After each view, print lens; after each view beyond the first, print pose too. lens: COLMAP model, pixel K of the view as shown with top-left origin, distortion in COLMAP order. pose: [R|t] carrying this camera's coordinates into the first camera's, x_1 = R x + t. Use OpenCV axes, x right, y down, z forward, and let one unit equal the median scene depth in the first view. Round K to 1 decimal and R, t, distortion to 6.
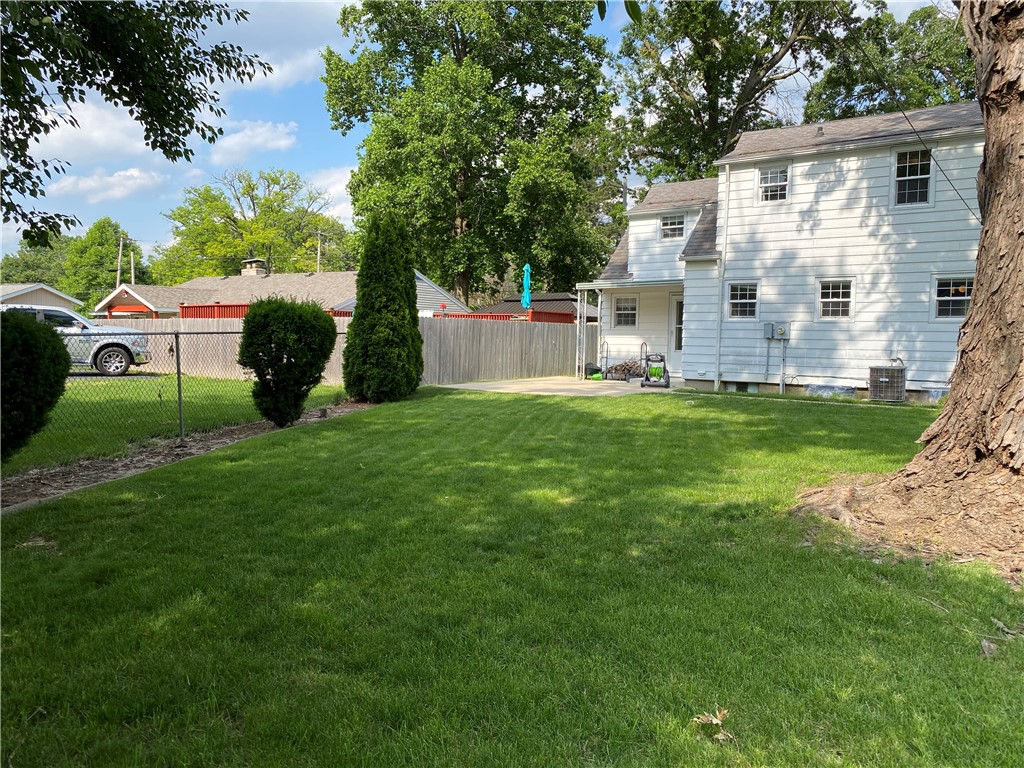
lens RADIAL K [[800.9, 0, 512.0], [0, 800.9, 384.0], [0, 0, 1]] dist [0.075830, -0.104617]
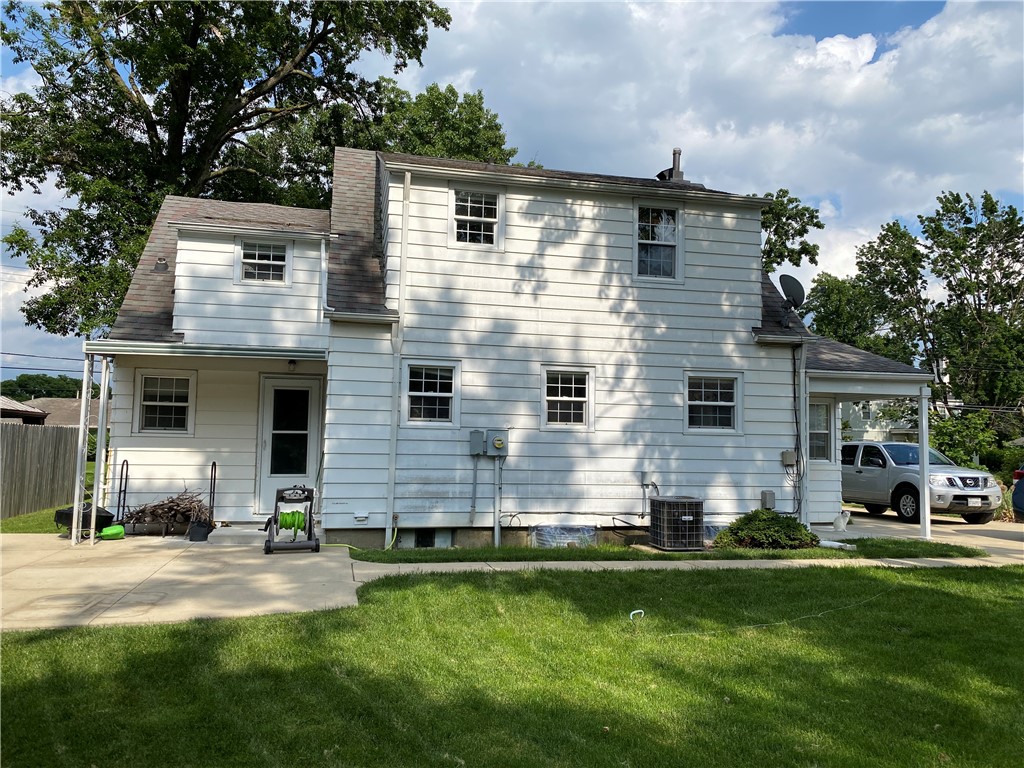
lens RADIAL K [[800.9, 0, 512.0], [0, 800.9, 384.0], [0, 0, 1]] dist [0.075830, -0.104617]
pose [[0.648479, 0.050556, 0.759552, -0.146411], [0.039388, 0.994227, -0.099804, -0.049482], [-0.760213, 0.094638, 0.642744, 0.587518]]
